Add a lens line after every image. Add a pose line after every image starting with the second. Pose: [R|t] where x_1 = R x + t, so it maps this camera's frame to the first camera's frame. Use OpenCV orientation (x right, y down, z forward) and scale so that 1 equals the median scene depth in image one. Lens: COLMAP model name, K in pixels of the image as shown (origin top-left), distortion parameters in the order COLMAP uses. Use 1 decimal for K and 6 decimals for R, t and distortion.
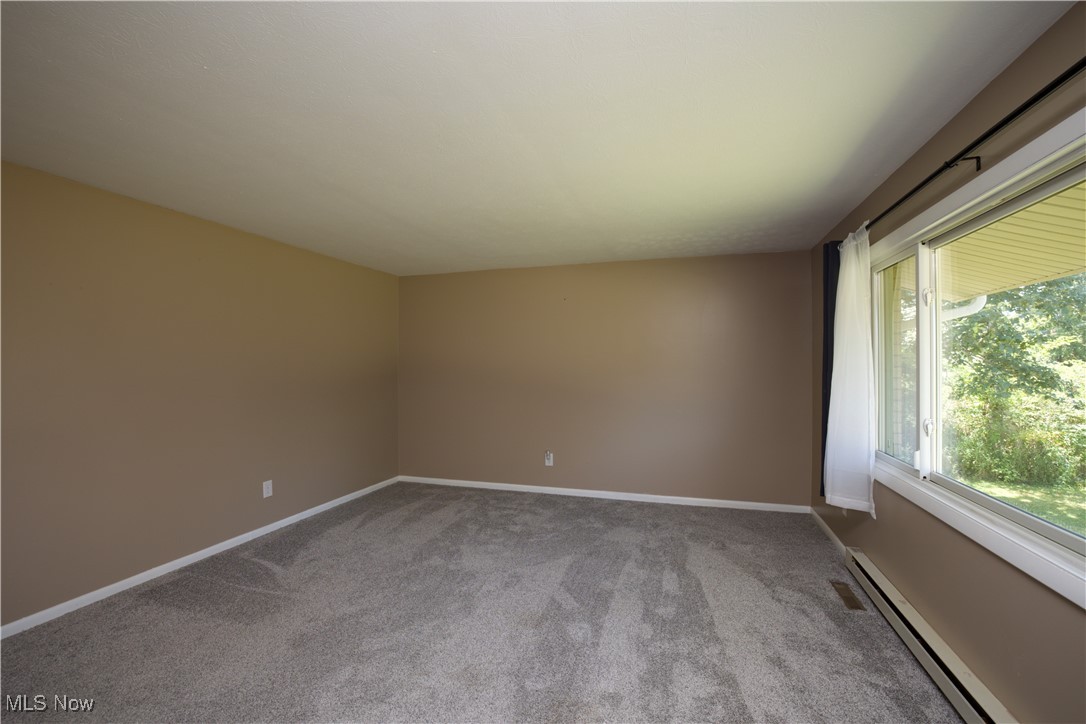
lens RADIAL K [[464.6, 0, 541.9], [0, 464.6, 368.3], [0, 0, 1]] dist [-0.038814, 0.008478]
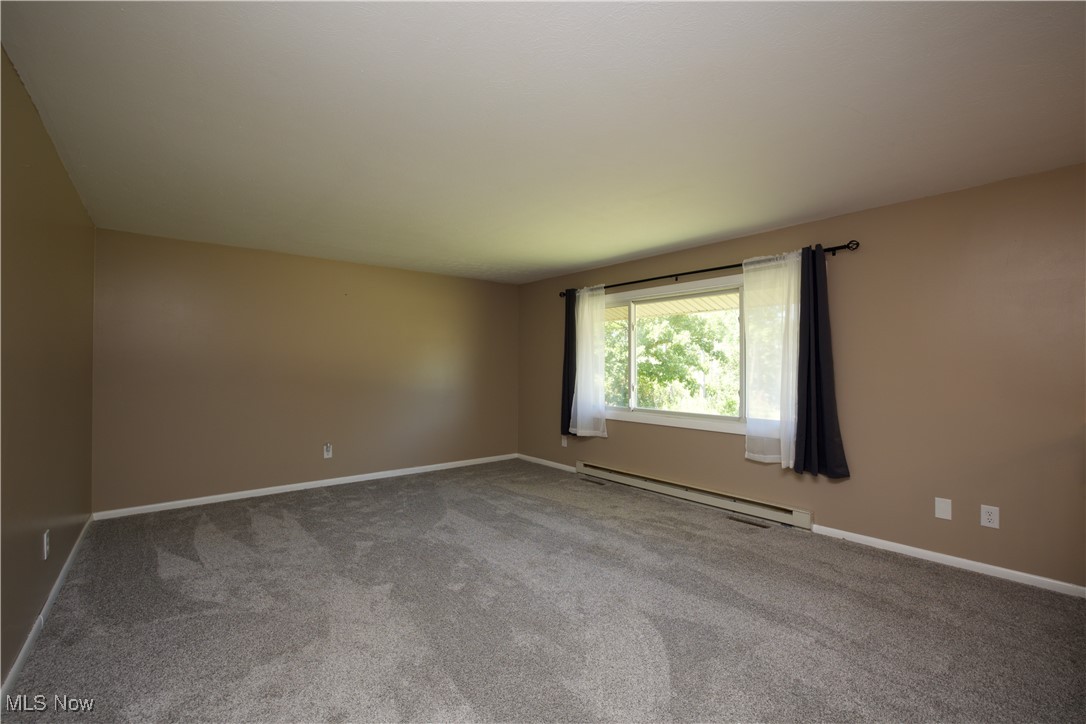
lens RADIAL K [[464.6, 0, 550.9], [0, 464.6, 357.9], [0, 0, 1]] dist [-0.038814, 0.008478]
pose [[0.555732, 0.008809, 0.831315, -0.905325], [0.000813, 0.999938, -0.011140, 0.009368], [-0.831361, 0.006867, 0.555690, 0.071860]]
